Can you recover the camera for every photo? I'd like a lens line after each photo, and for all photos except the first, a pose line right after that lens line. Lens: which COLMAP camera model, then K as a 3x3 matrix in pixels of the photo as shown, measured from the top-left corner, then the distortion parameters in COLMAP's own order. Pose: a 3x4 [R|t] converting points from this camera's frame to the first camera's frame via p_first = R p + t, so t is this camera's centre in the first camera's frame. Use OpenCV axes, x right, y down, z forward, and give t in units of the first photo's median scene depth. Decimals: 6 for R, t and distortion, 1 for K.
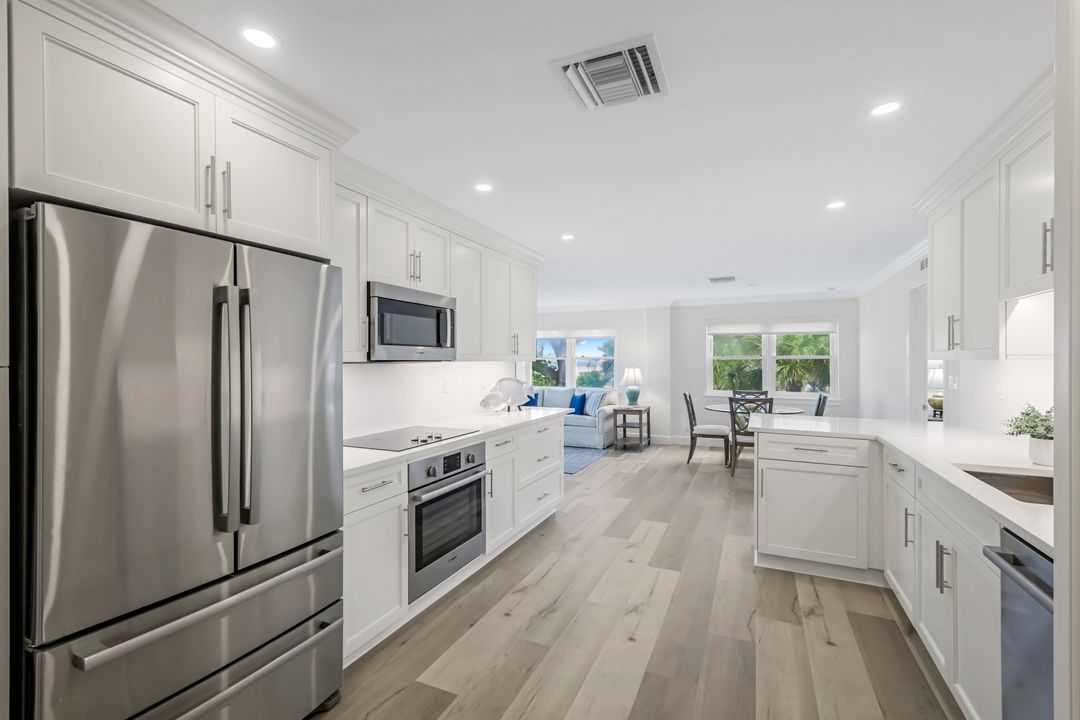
lens RADIAL K [[476.5, 0, 544.8], [0, 476.5, 359.8], [0, 0, 1]] dist [0.008093, -0.000892]
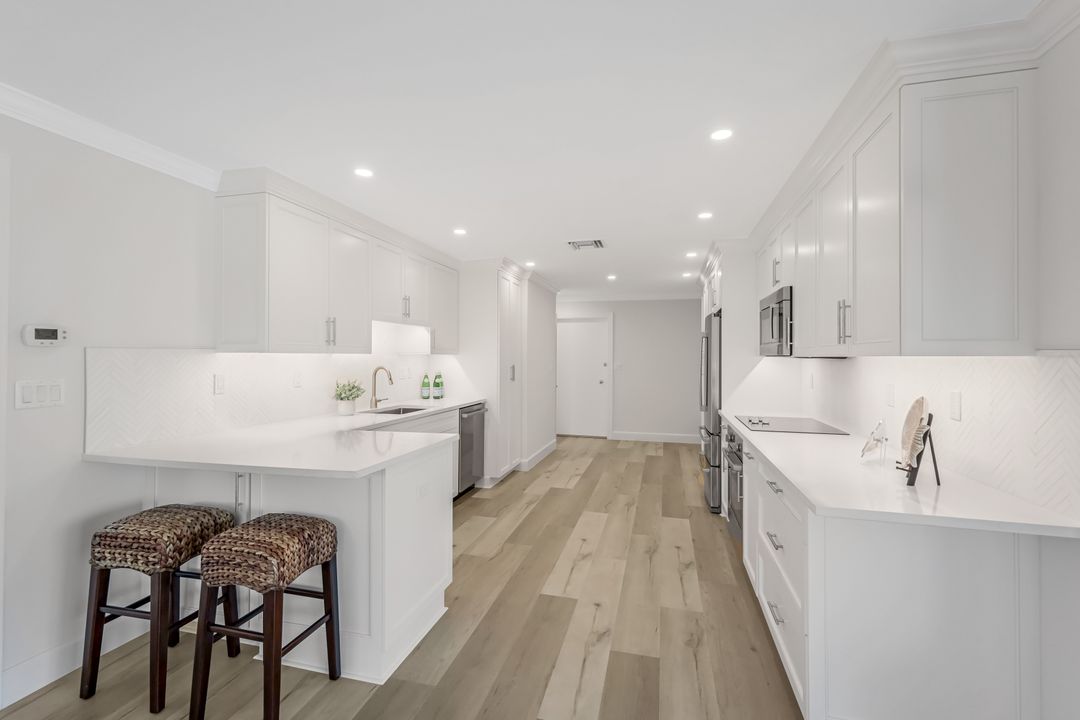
lens RADIAL K [[476.5, 0, 539.4], [0, 476.5, 355.7], [0, 0, 1]] dist [0.008093, -0.000892]
pose [[-0.986883, -0.001515, -0.161432, 0.428427], [-0.000923, 0.999993, -0.003739, 0.006894], [0.161436, -0.003541, -0.986877, 1.871362]]
